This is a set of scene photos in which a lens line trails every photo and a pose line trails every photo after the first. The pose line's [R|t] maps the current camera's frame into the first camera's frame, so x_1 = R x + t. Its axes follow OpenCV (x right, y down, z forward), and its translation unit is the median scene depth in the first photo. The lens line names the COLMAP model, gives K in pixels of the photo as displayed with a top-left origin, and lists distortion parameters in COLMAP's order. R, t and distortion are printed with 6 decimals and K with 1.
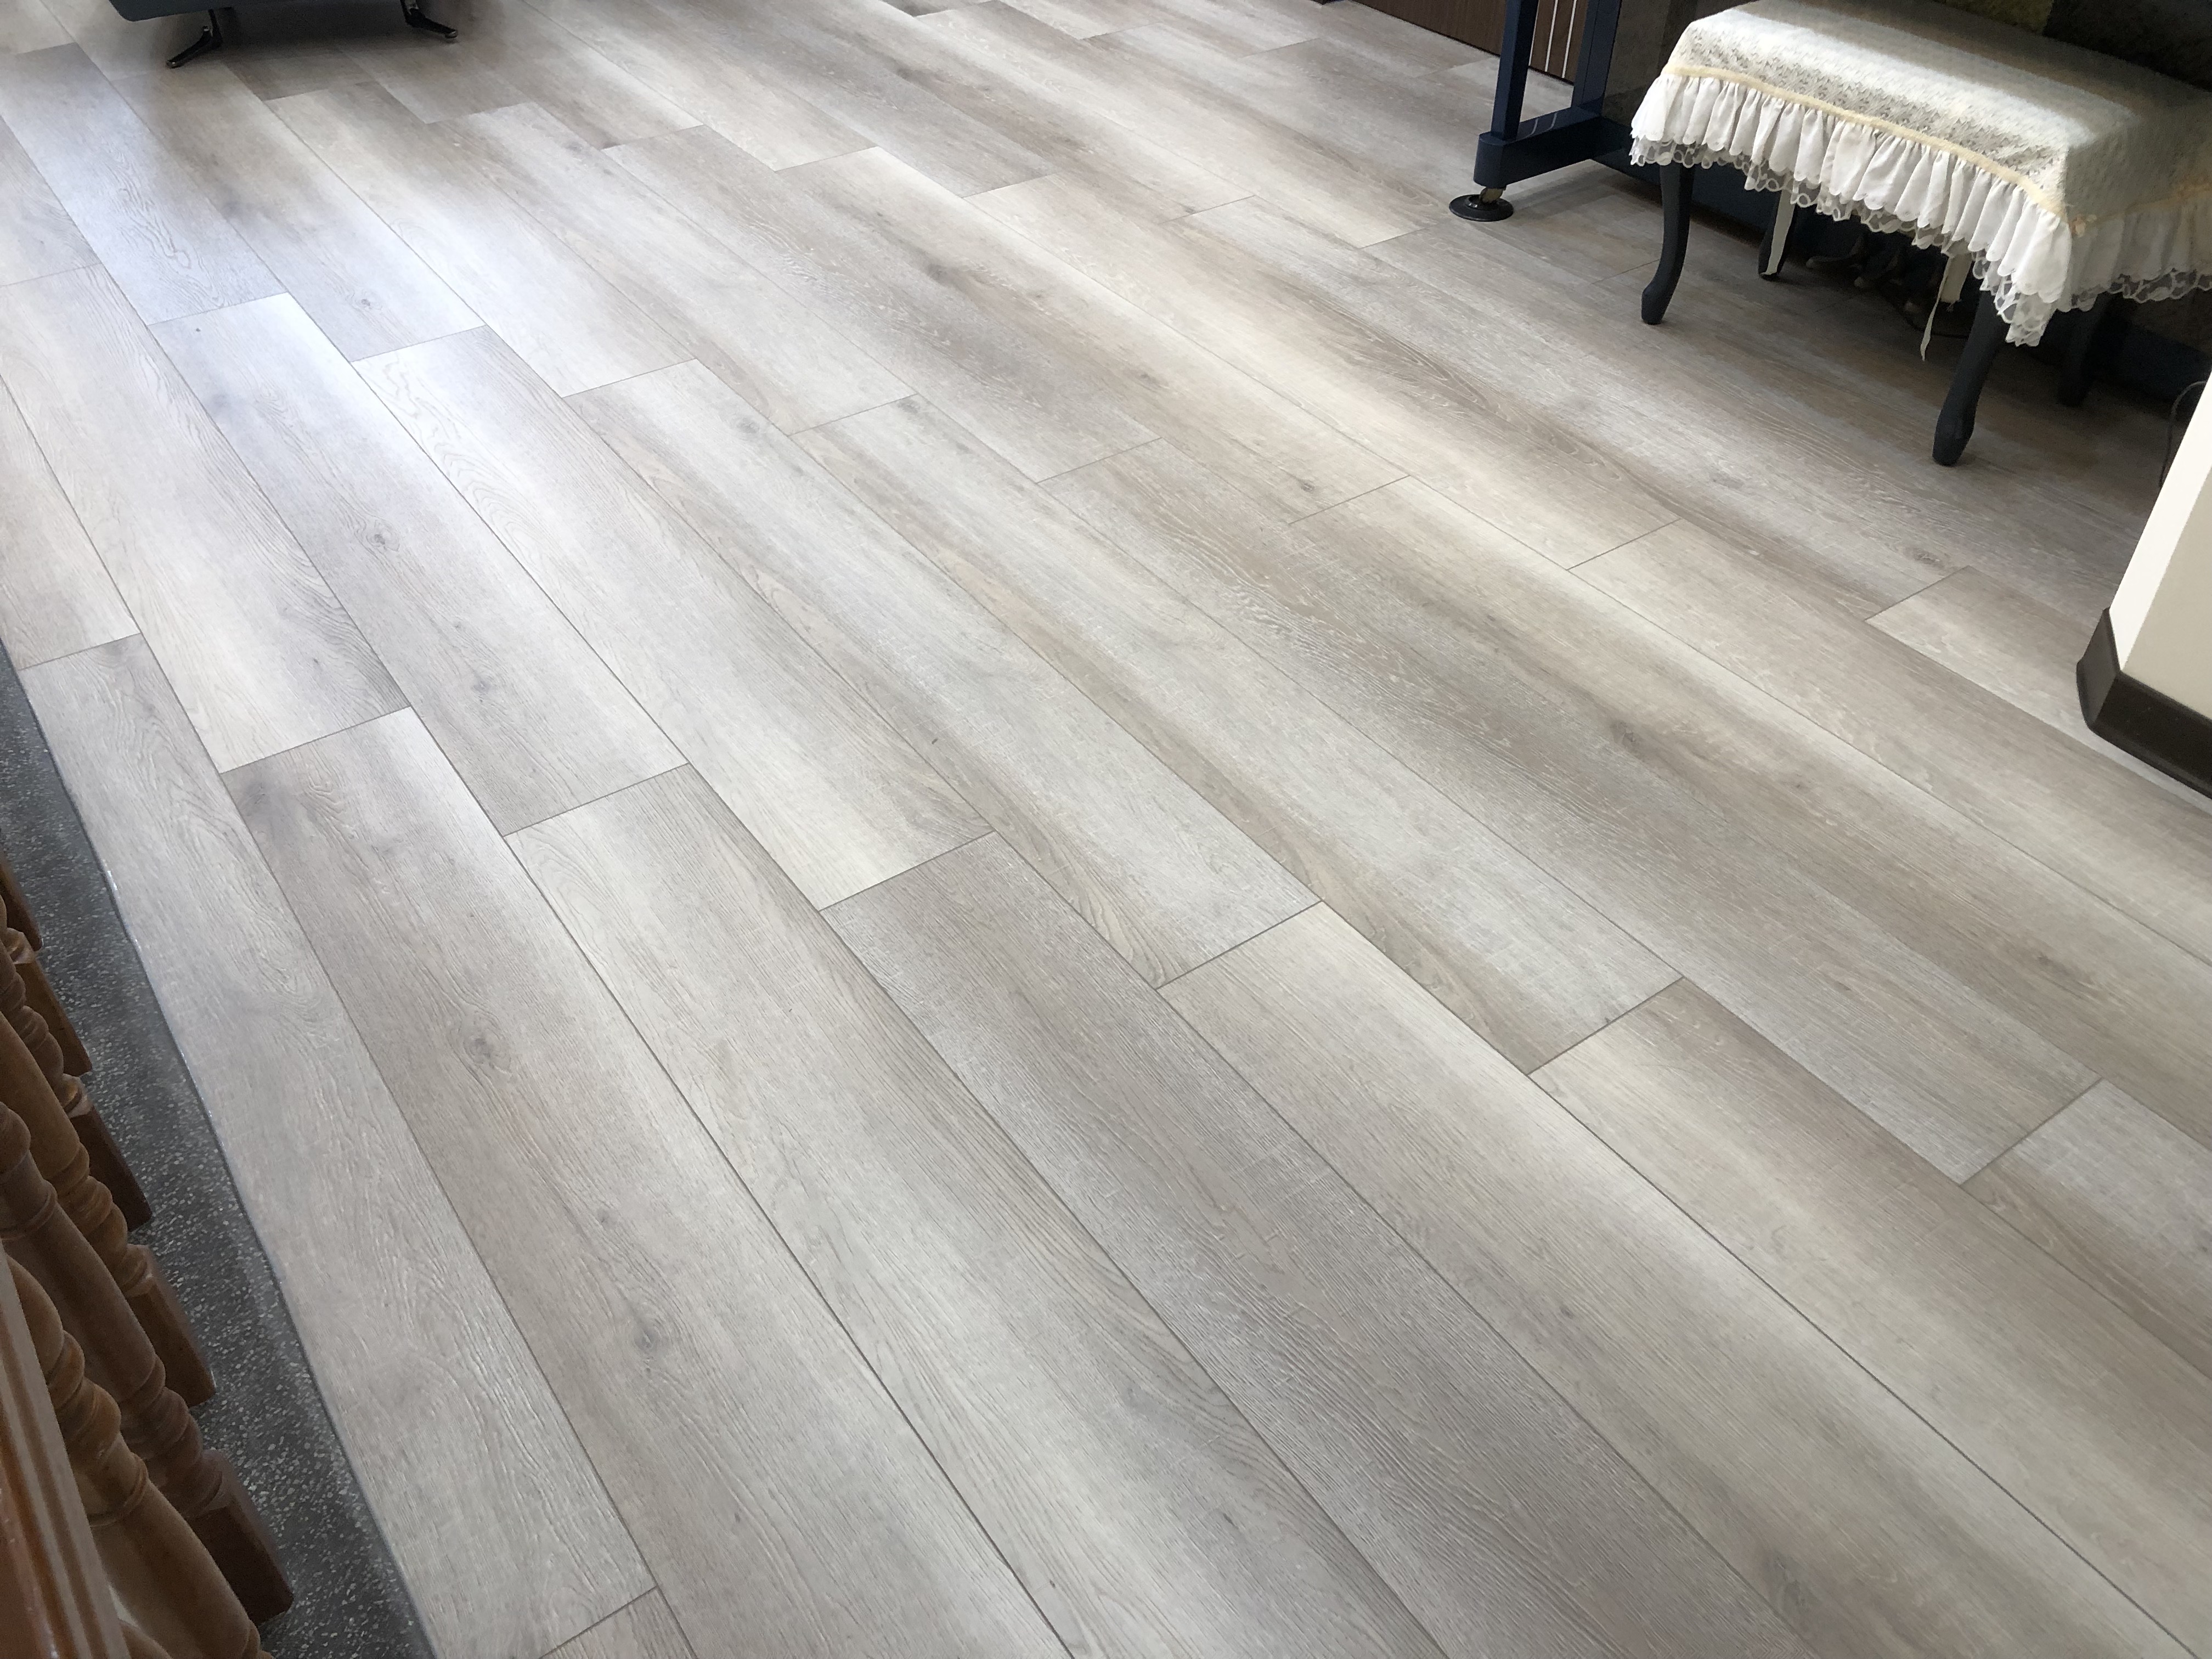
lens RADIAL K [[1916.1, 0, 1165.9], [0, 1916.1, 838.8], [0, 0, 1]] dist [0.022557, -0.012281]
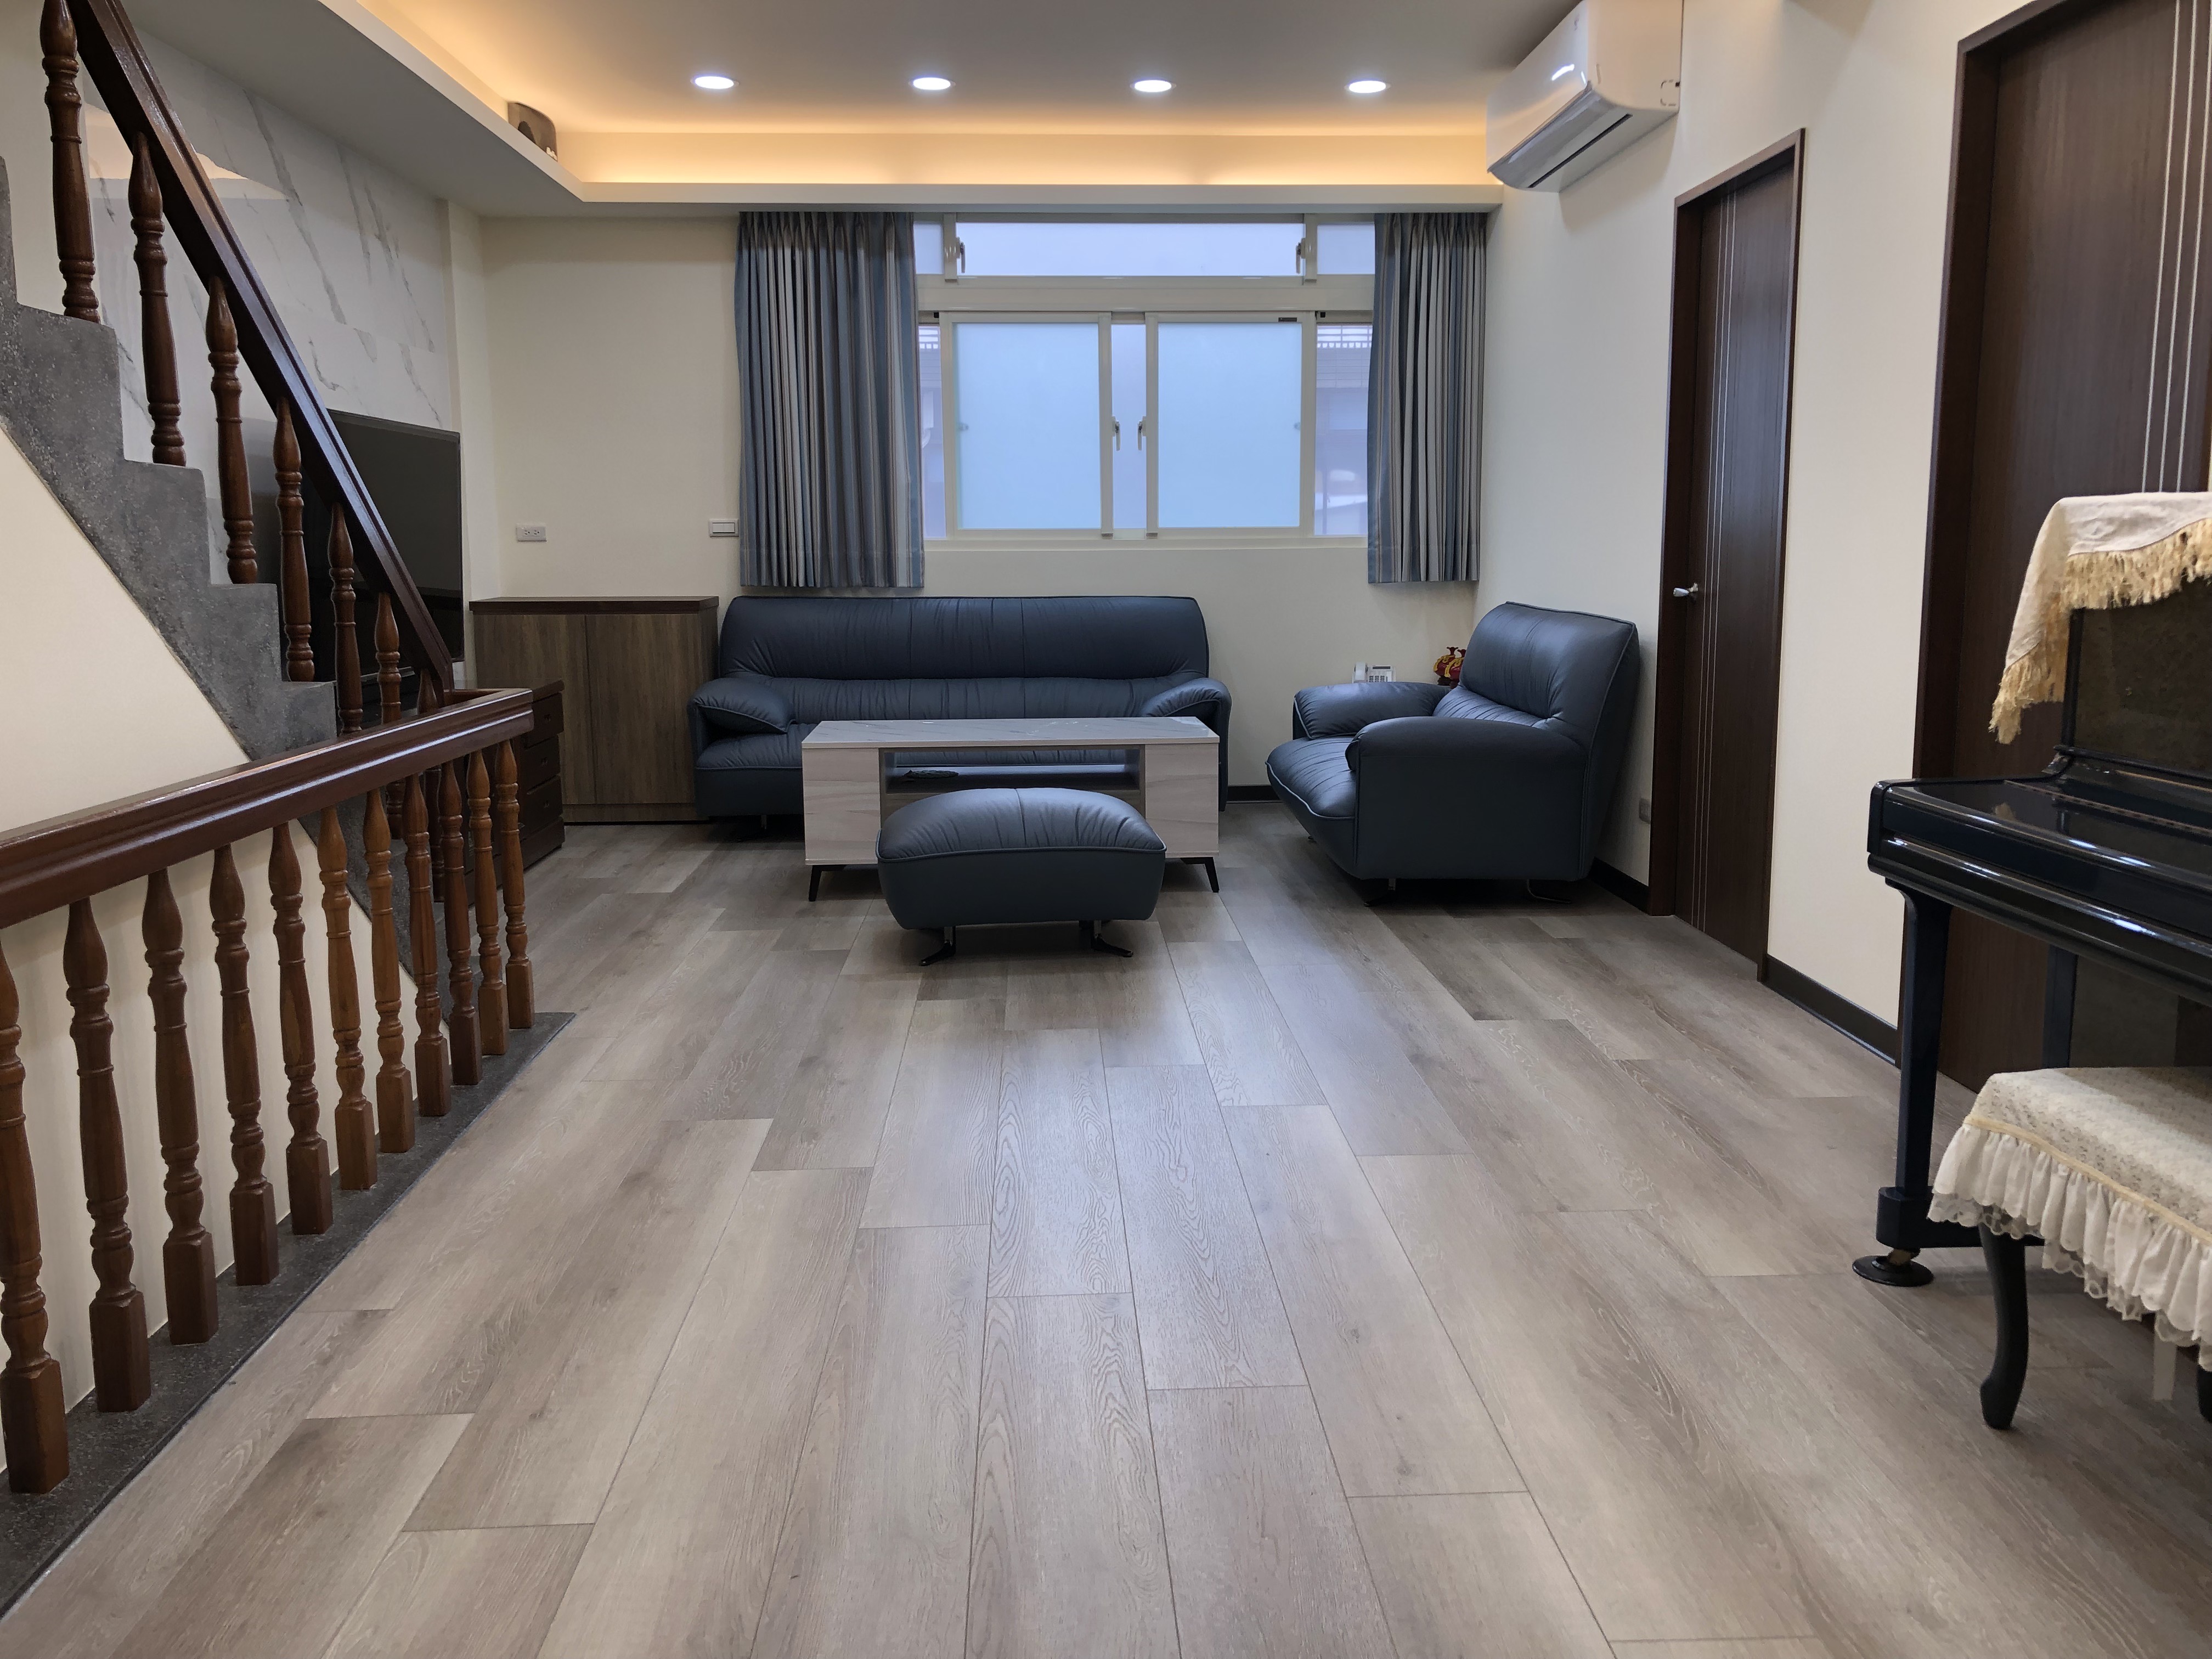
lens RADIAL K [[1916.1, 0, 1094.1], [0, 1916.1, 772.4], [0, 0, 1]] dist [0.022557, -0.012281]
pose [[0.832455, 0.065194, -0.550244, 0.365793], [-0.350913, 0.830552, -0.432485, -0.015740], [0.428811, 0.553112, 0.714274, 0.114627]]
